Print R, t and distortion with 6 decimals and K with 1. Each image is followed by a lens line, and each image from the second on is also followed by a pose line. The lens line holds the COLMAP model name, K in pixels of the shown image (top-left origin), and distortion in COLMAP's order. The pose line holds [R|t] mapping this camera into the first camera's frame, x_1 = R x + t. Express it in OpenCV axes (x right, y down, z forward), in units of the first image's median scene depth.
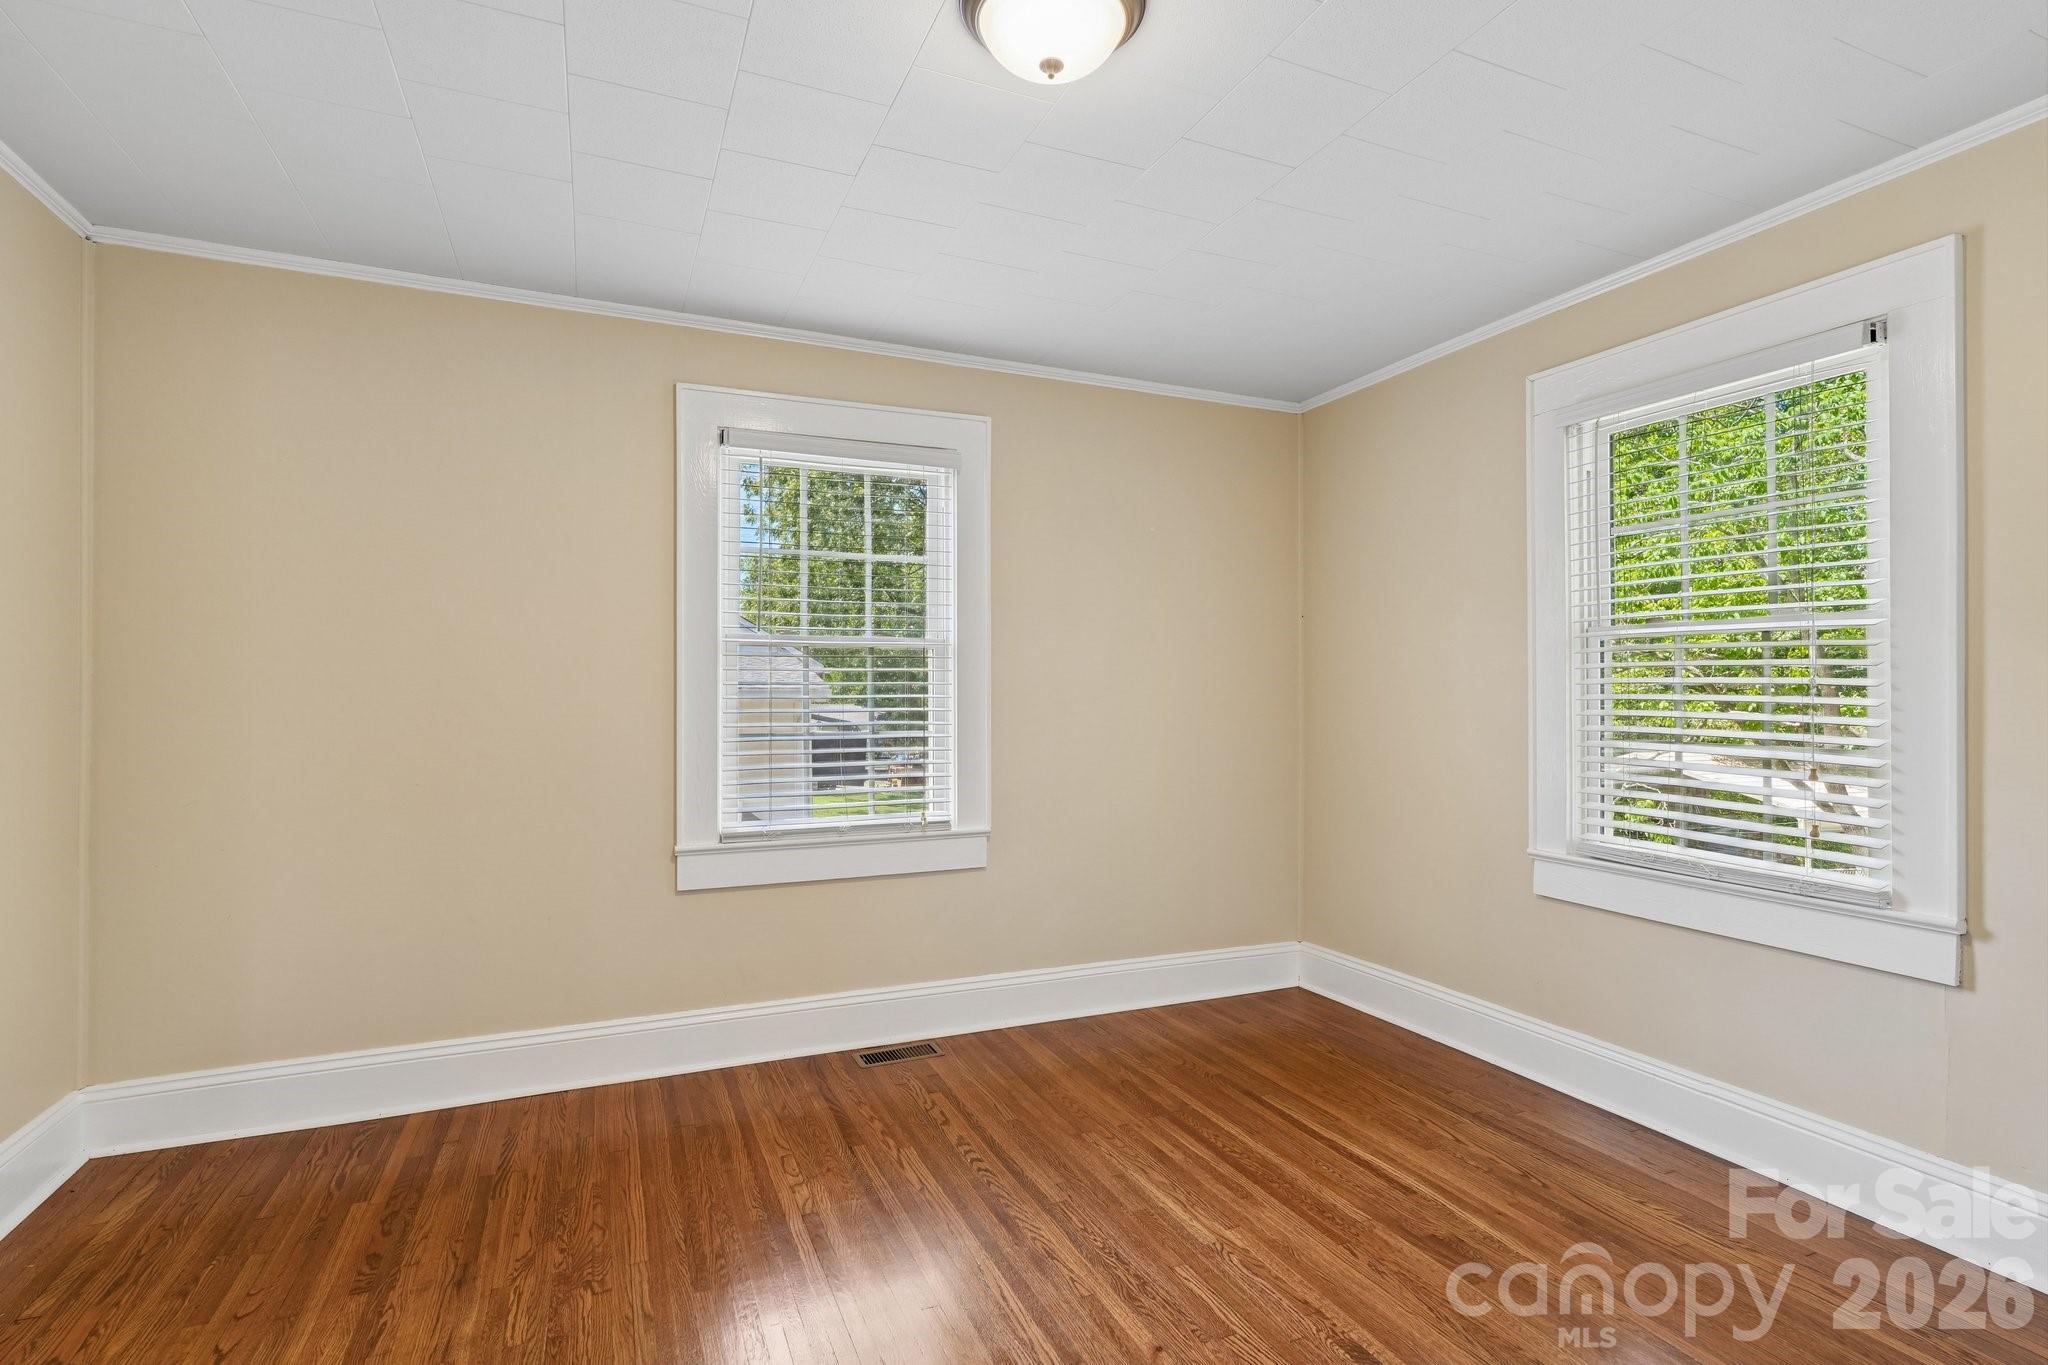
lens RADIAL K [[1005.0, 0, 1026.5], [0, 1005.0, 677.8], [0, 0, 1]] dist [-0.000519, -0.000537]
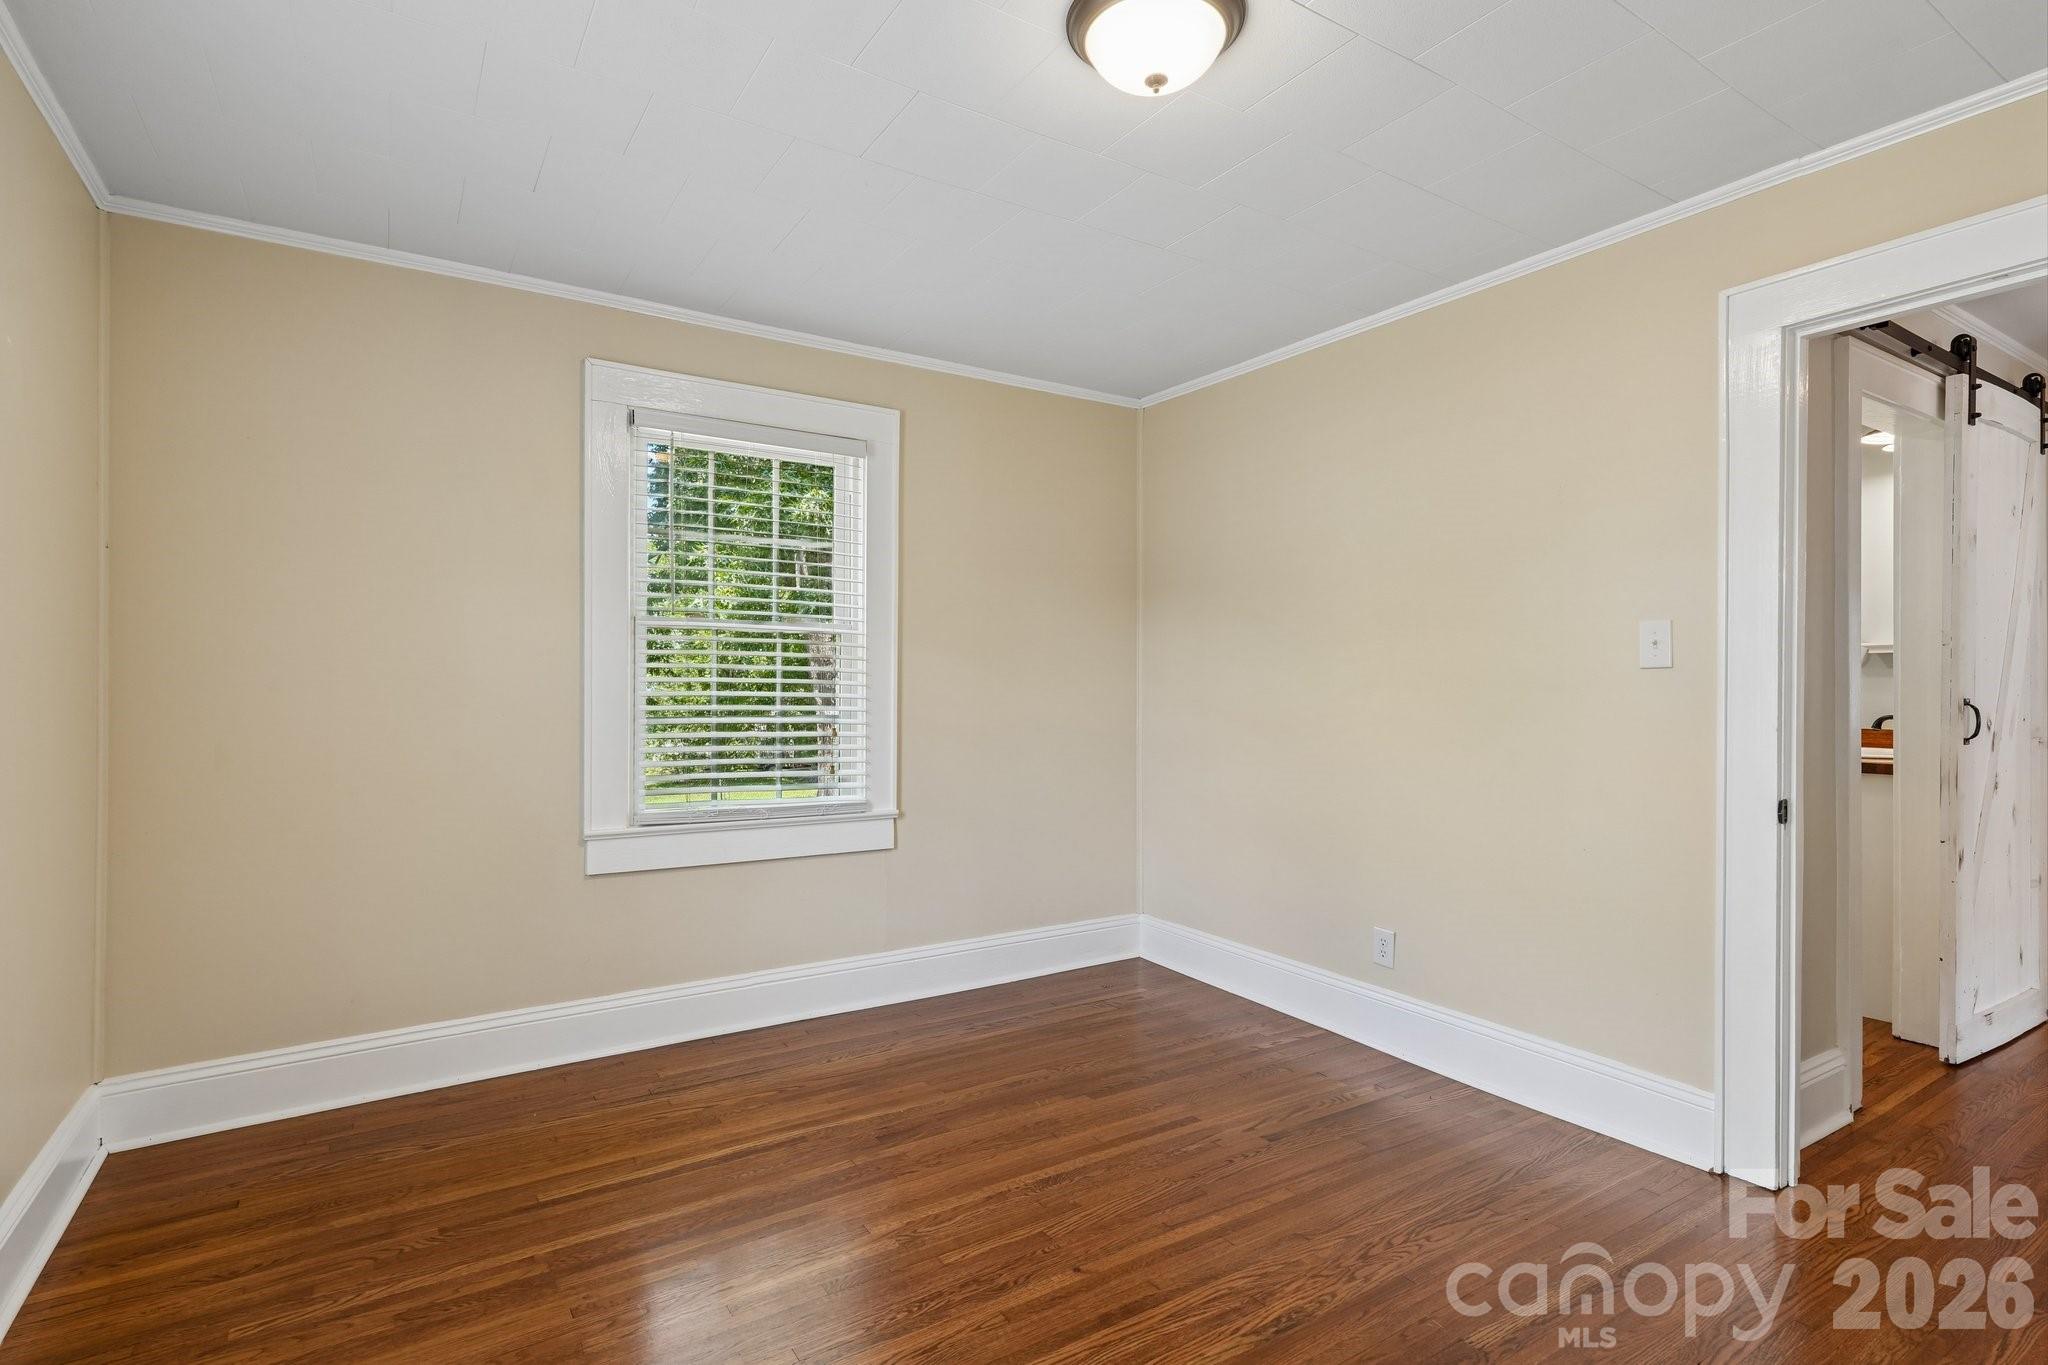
lens RADIAL K [[1005.0, 0, 1026.5], [0, 1005.0, 677.8], [0, 0, 1]] dist [-0.000519, -0.000537]
pose [[-0.166184, -0.001202, 0.986094, -0.664982], [-0.020901, 0.999779, -0.002304, 0.012175], [-0.985873, -0.020993, -0.166172, 0.874537]]
